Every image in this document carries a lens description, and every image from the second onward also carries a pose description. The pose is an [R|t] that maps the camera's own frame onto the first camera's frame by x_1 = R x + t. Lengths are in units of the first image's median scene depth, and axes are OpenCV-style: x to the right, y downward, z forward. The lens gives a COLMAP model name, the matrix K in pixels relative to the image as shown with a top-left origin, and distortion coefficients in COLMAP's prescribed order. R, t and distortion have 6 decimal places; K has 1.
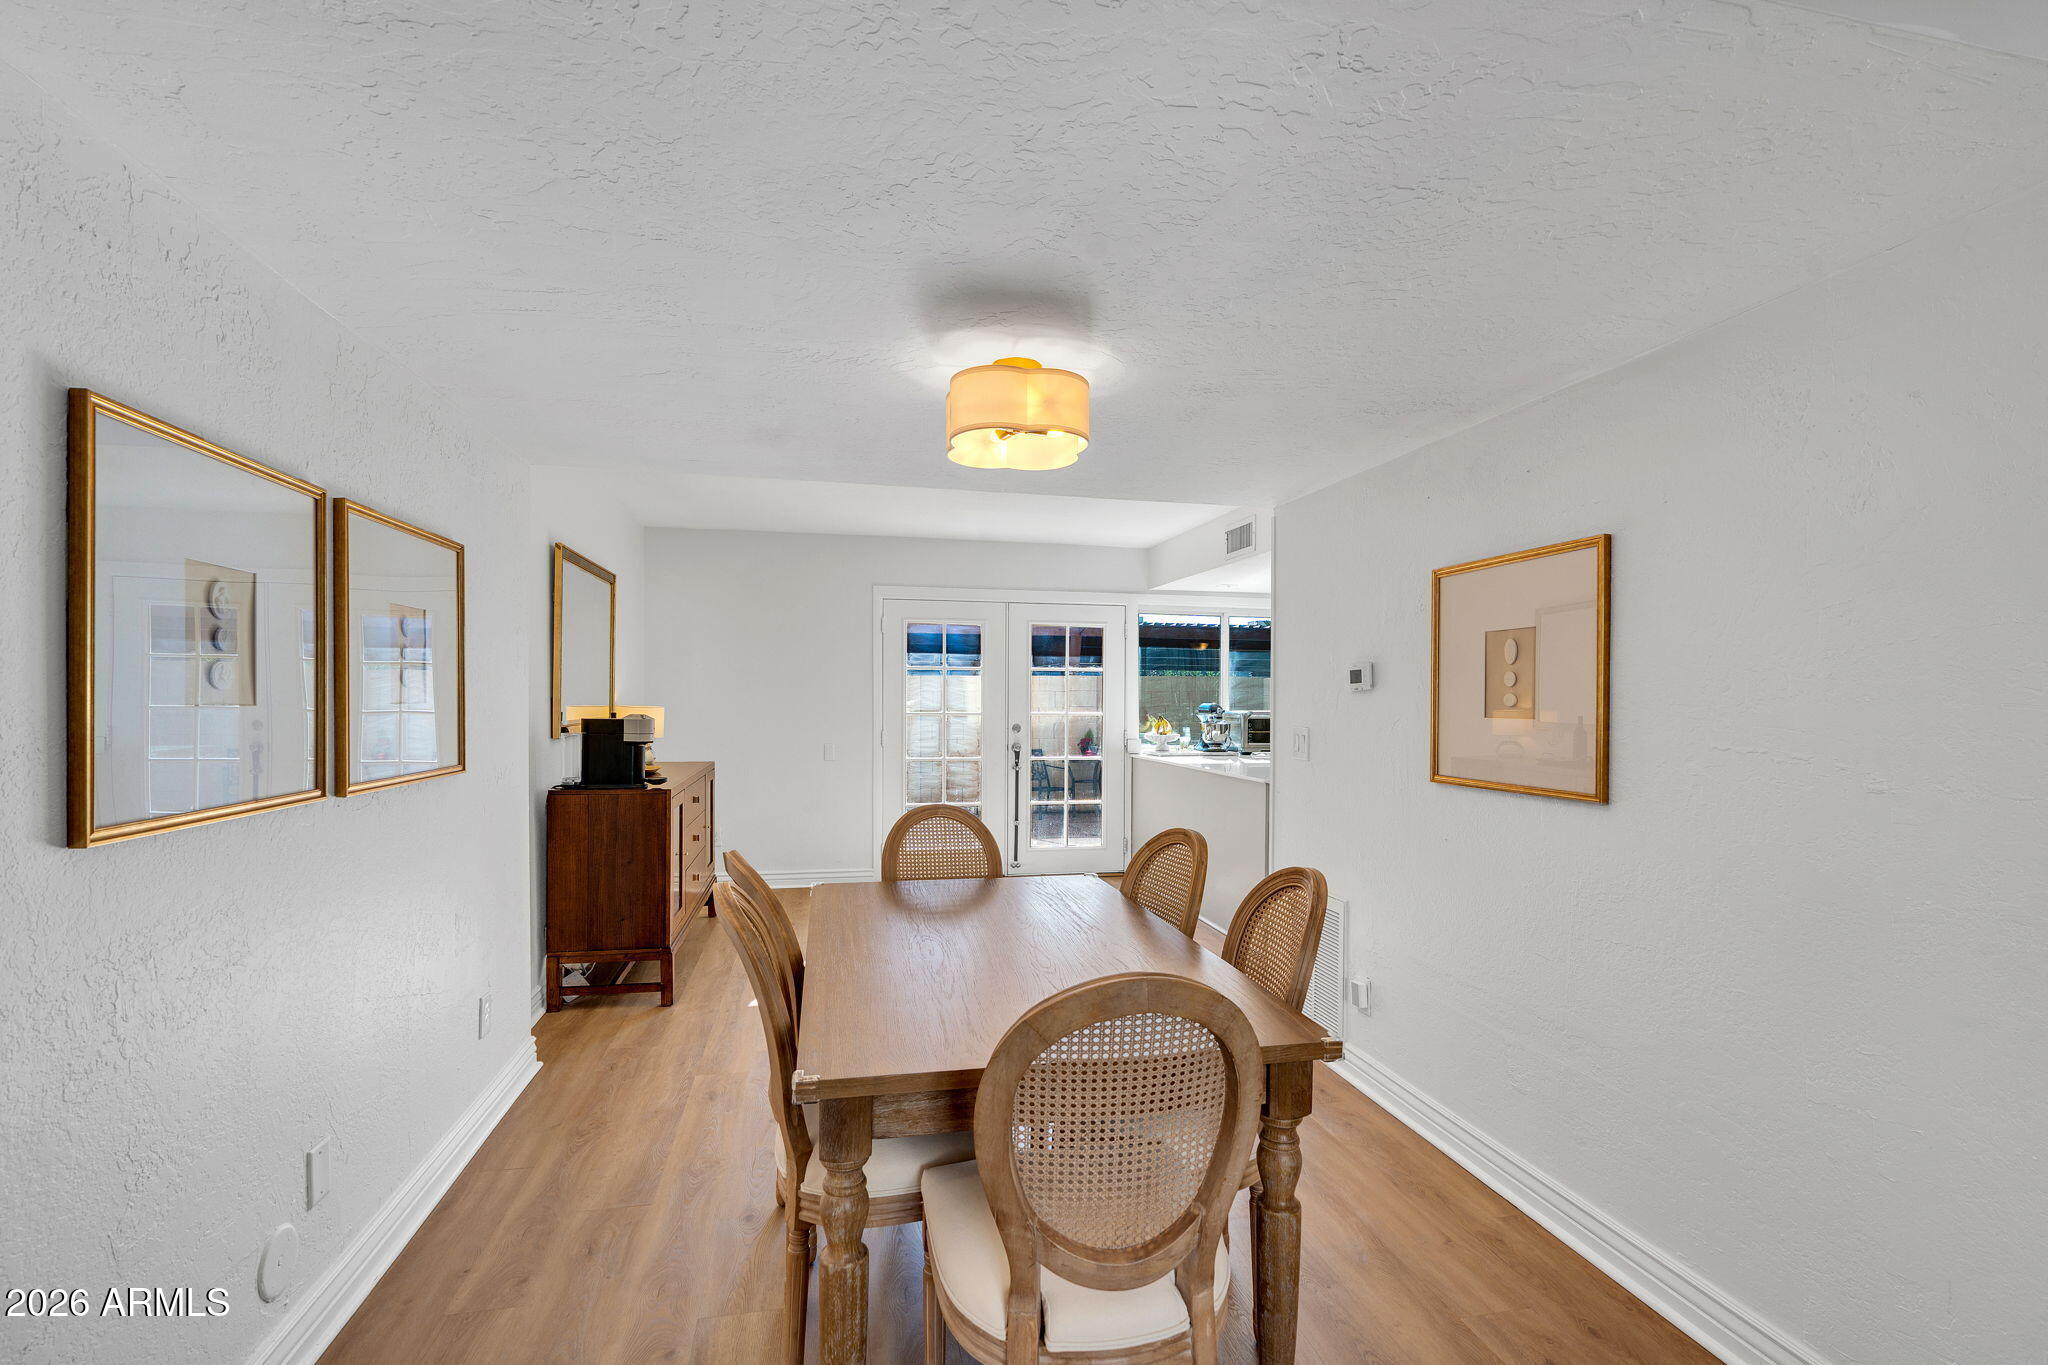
lens RADIAL K [[926.9, 0, 1032.1], [0, 926.9, 679.7], [0, 0, 1]] dist [-0.006041, 0.000669]
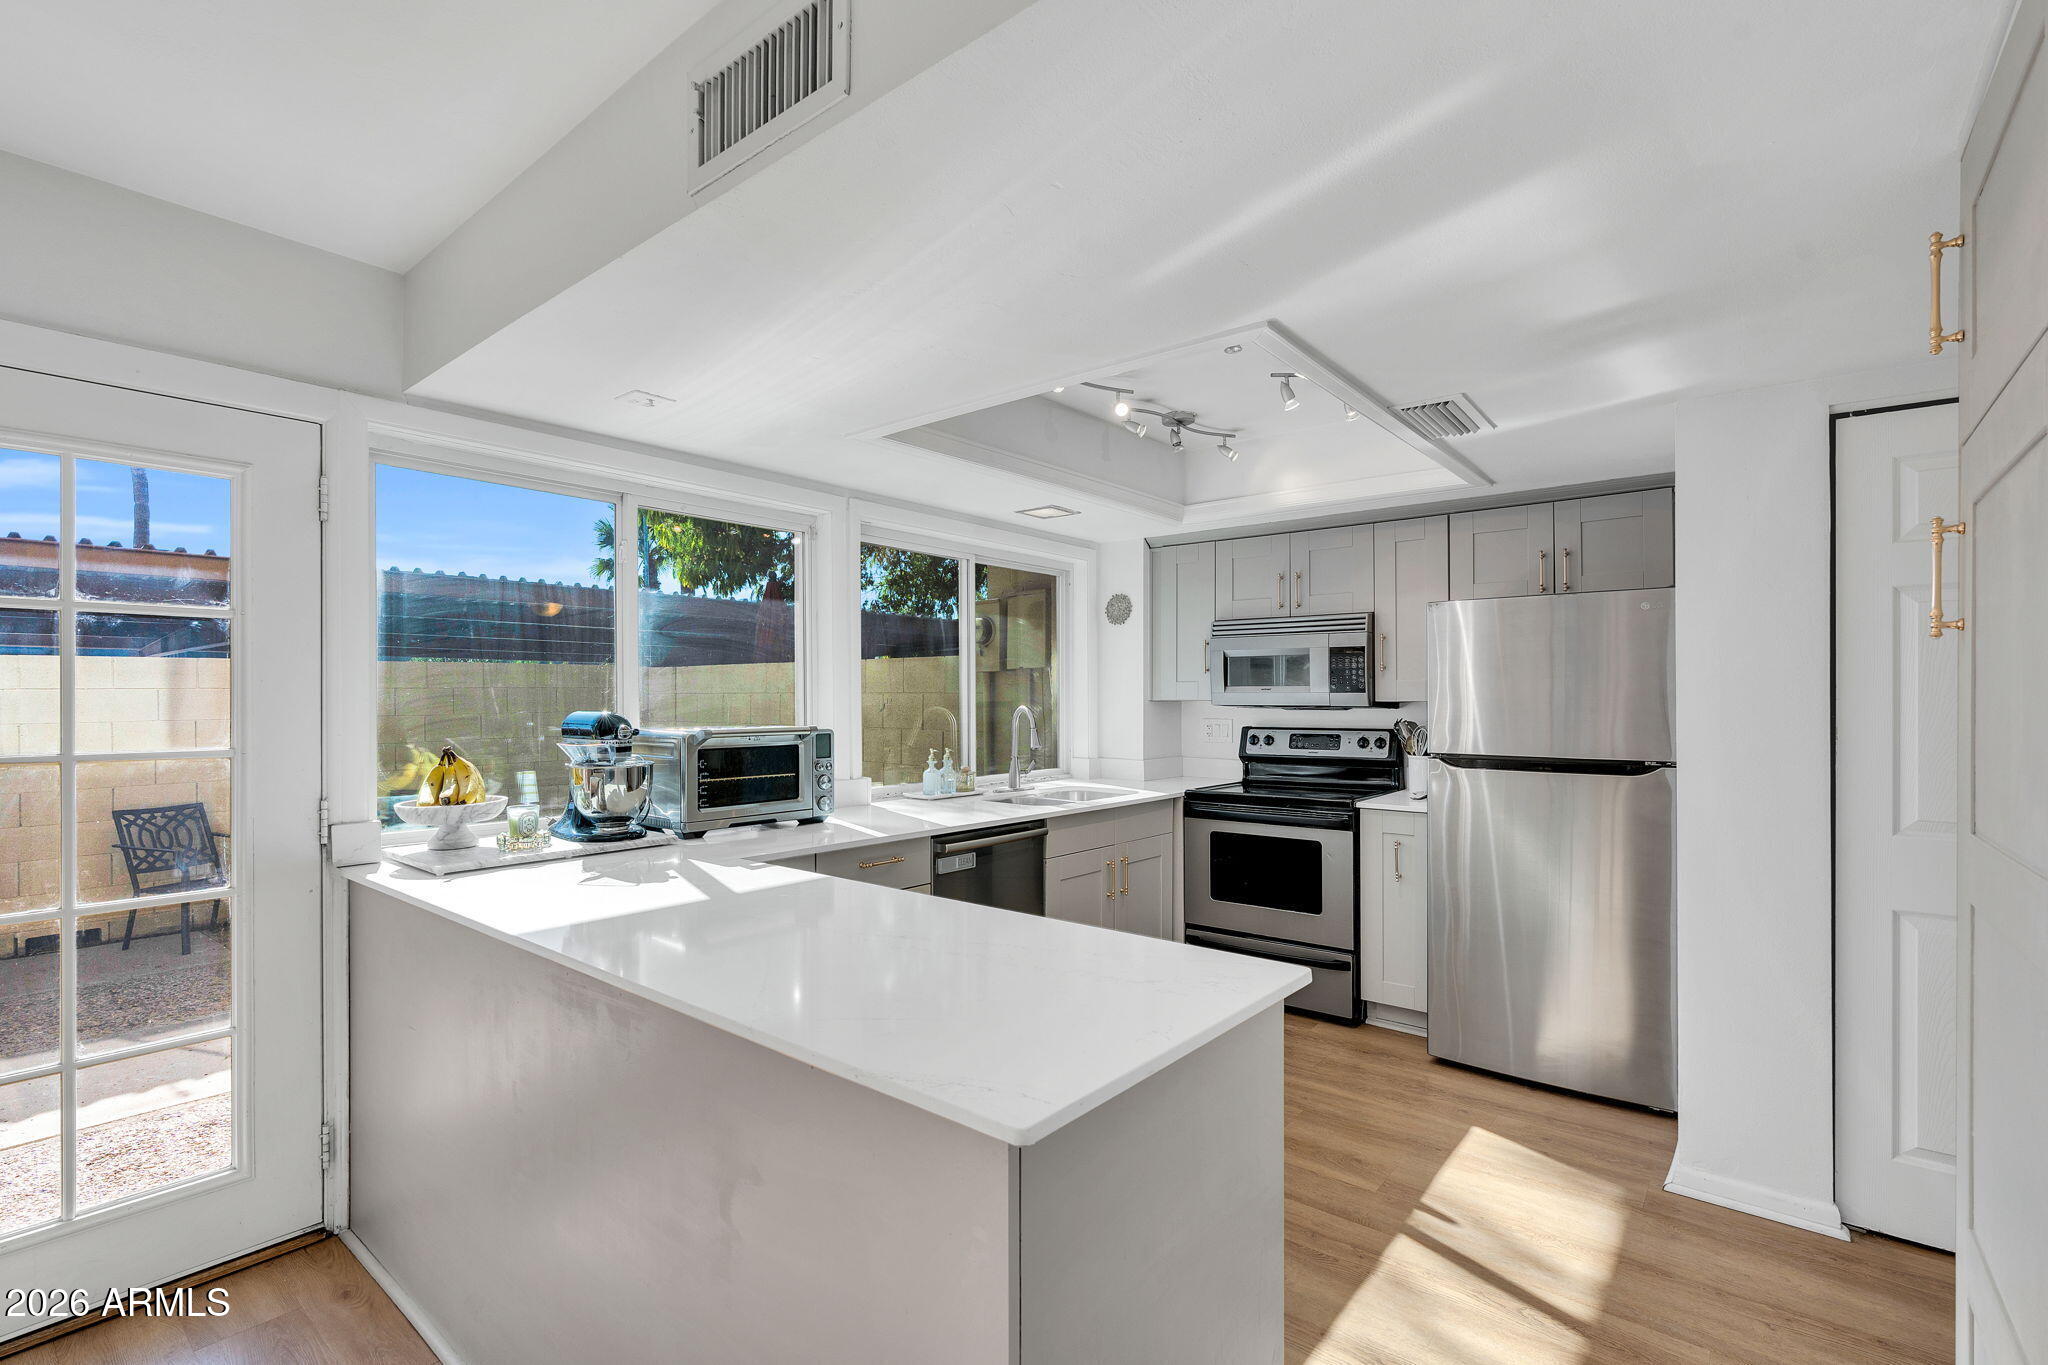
lens RADIAL K [[926.9, 0, 1032.1], [0, 926.9, 679.7], [0, 0, 1]] dist [-0.006041, 0.000669]
pose [[0.785729, -0.000785, 0.618571, 0.097931], [-0.004404, 0.999967, 0.006863, 0.008915], [-0.618556, -0.008117, 0.785699, 0.594677]]
